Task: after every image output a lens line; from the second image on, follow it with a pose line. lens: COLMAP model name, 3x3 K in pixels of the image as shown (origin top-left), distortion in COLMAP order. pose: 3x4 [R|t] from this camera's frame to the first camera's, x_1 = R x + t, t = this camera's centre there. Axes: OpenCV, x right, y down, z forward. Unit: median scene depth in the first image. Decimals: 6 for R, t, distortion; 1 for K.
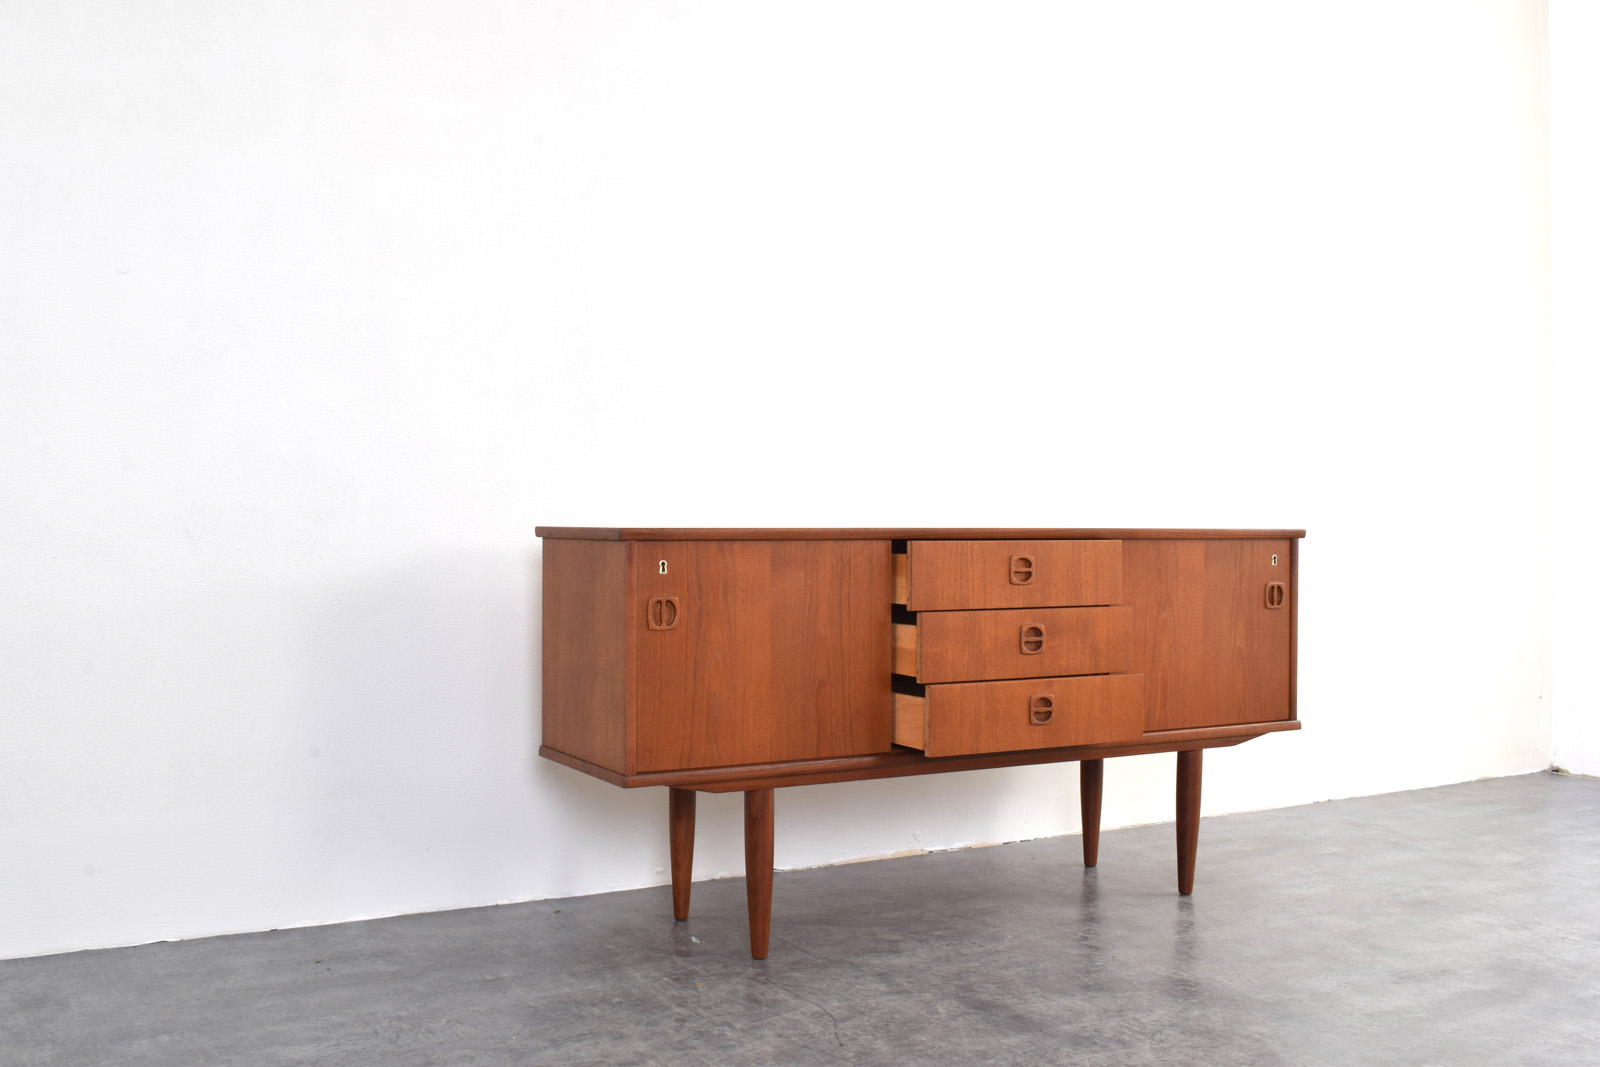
lens RADIAL K [[1587.7, 0, 810.2], [0, 1587.7, 530.8], [0, 0, 1]] dist [-0.074271, 0.000000]
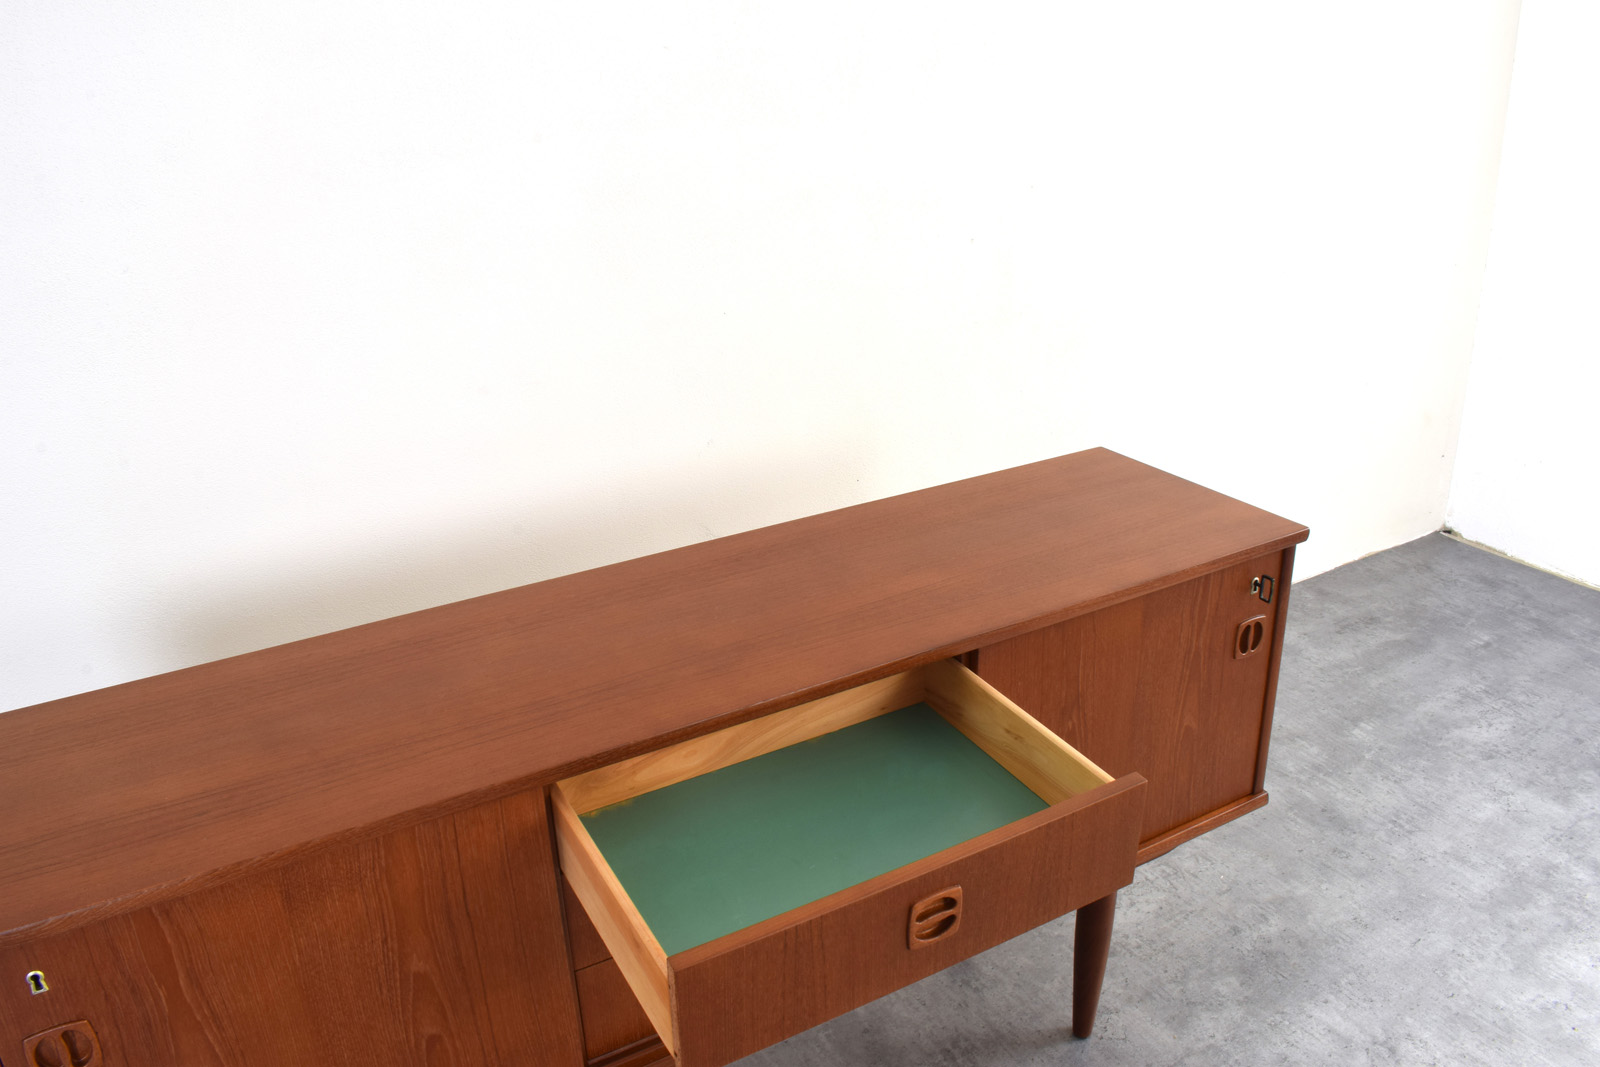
lens RADIAL K [[1255.9, 0, 800.7], [0, 1255.9, 522.2], [0, 0, 1]] dist [-0.110707, 0.028358]
pose [[0.999299, -0.033705, -0.016282, 0.131156], [0.037343, 0.927668, 0.371534, -0.199678], [0.002581, -0.371881, 0.928277, 0.584607]]
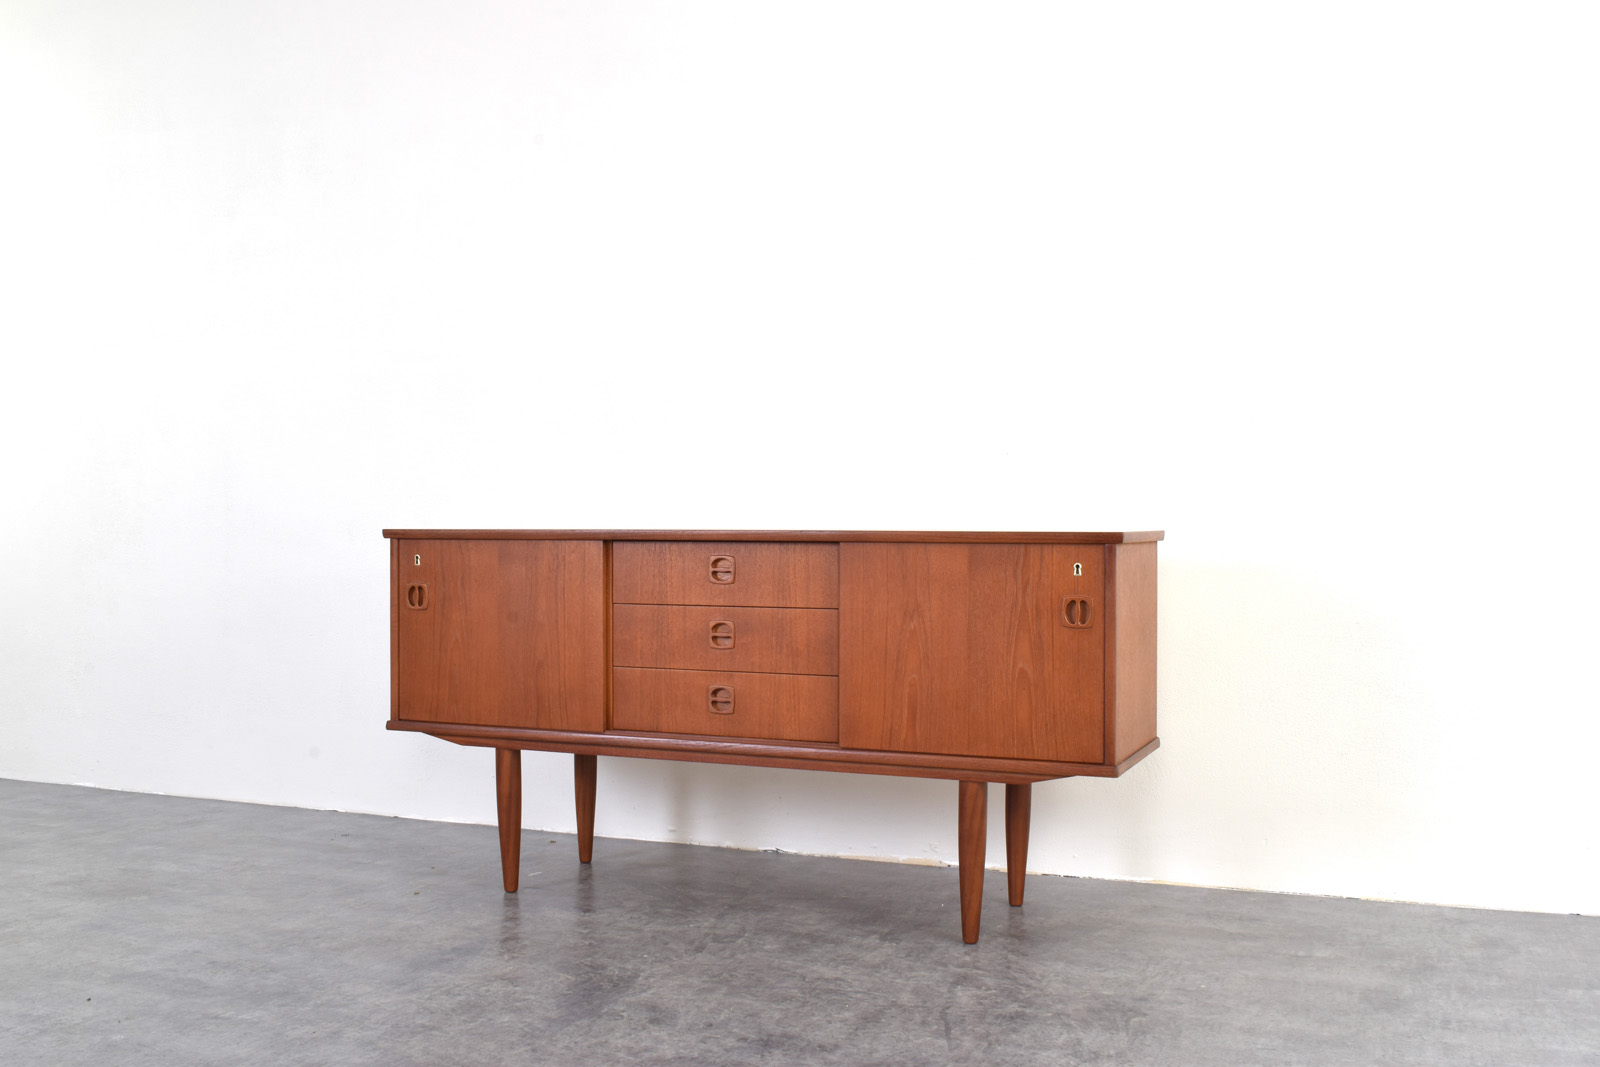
lens RADIAL K [[1587.7, 0, 808.8], [0, 1587.7, 533.0], [0, 0, 1]] dist [-0.074271, 0.000000]
pose [[0.609937, 0.002547, -0.792446, 0.910283], [-0.004062, 0.999992, 0.000087, -0.000044], [0.792439, 0.003166, 0.609943, 0.394226]]
